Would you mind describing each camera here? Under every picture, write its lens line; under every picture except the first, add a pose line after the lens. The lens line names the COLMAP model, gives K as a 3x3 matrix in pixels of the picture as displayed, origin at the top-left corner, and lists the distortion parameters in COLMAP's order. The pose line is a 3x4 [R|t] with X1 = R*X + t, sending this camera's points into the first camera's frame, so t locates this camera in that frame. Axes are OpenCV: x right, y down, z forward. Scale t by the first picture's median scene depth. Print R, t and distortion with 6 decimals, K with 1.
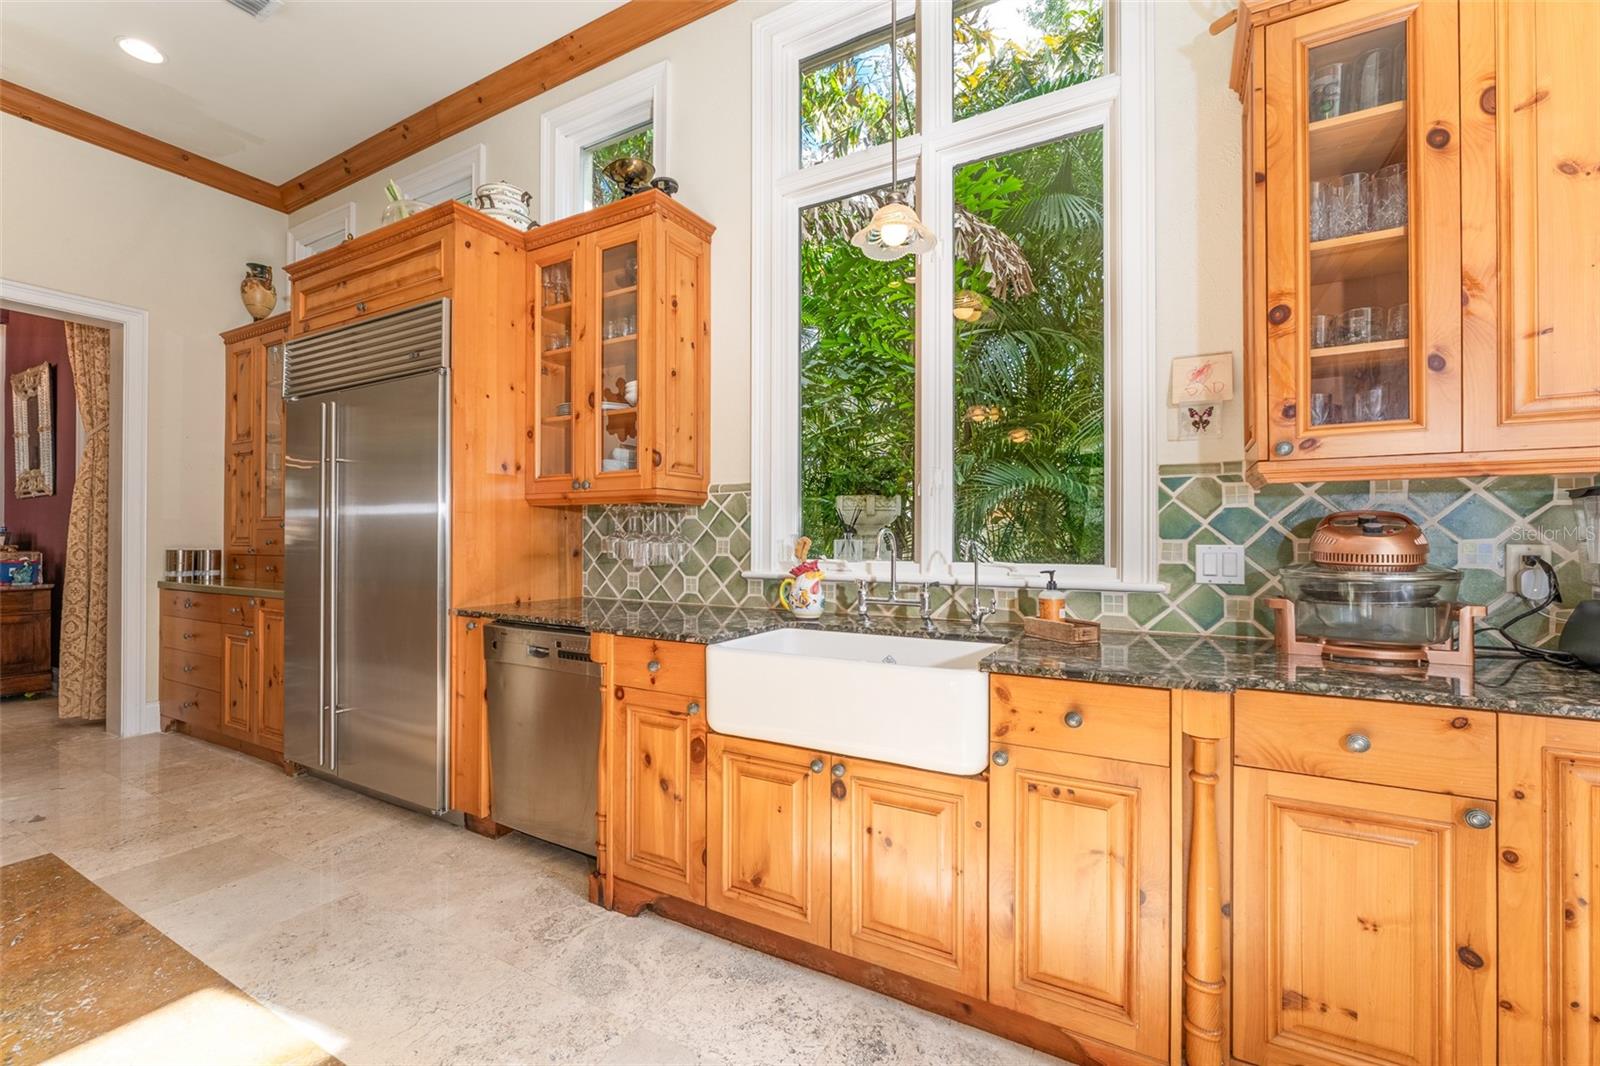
lens RADIAL K [[642.7, 0, 803.2], [0, 642.7, 535.2], [0, 0, 1]] dist [-0.000375, -0.000398]
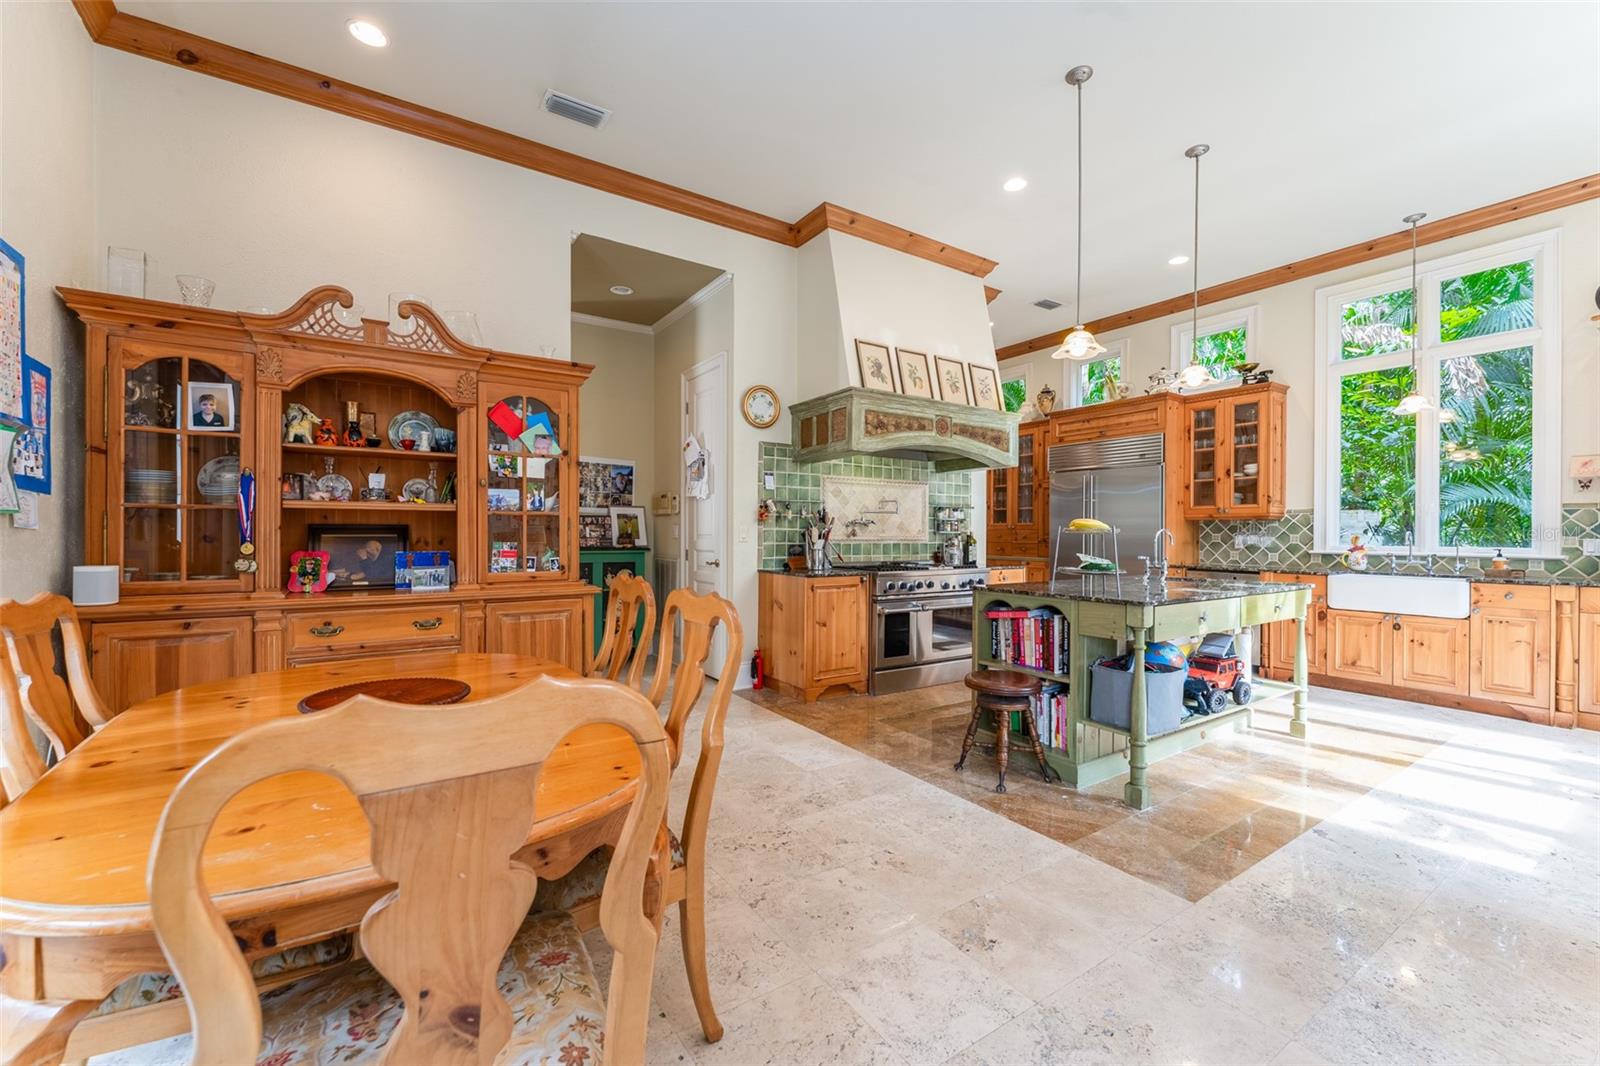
lens RADIAL K [[693.8, 0, 803.2], [0, 693.8, 536.6], [0, 0, 1]] dist [-0.001105, 0.000450]
pose [[0.914217, 0.003740, -0.405208, -0.866516], [0.000848, 0.999938, 0.011142, -0.021107], [0.405224, -0.010530, 0.914157, -2.226285]]
